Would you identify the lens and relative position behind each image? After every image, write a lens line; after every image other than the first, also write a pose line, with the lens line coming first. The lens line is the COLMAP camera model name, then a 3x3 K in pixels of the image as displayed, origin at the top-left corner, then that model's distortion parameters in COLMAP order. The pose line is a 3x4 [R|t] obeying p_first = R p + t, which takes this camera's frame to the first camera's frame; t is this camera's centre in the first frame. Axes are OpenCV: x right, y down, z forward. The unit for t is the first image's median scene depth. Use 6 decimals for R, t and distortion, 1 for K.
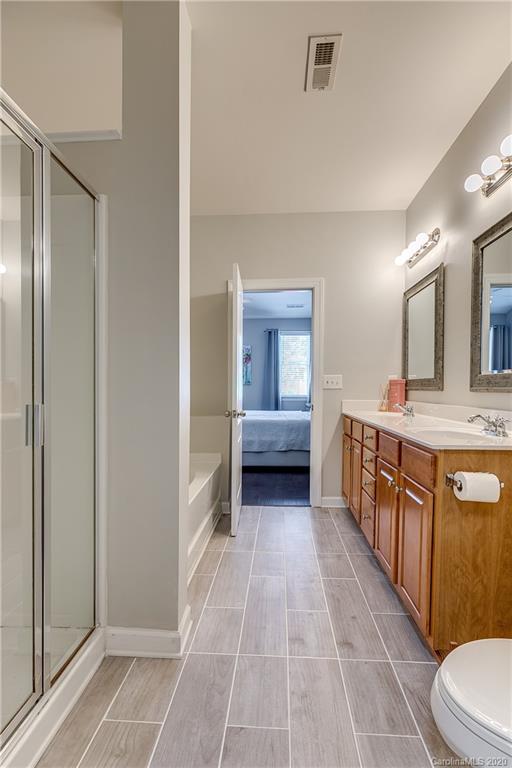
lens RADIAL K [[342.5, 0, 257.4], [0, 342.5, 388.2], [0, 0, 1]] dist [0.001403, -0.000764]
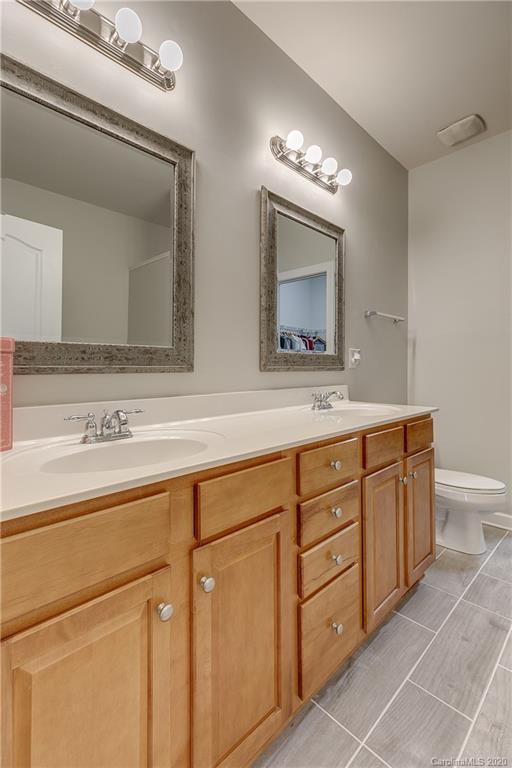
lens RADIAL K [[342.5, 0, 252.2], [0, 342.5, 365.8], [0, 0, 1]] dist [0.001403, -0.000764]
pose [[-0.731849, 0.007050, 0.681431, 0.086416], [0.003816, 0.999973, -0.006247, 0.001841], [-0.681457, -0.001972, -0.731856, 1.956532]]
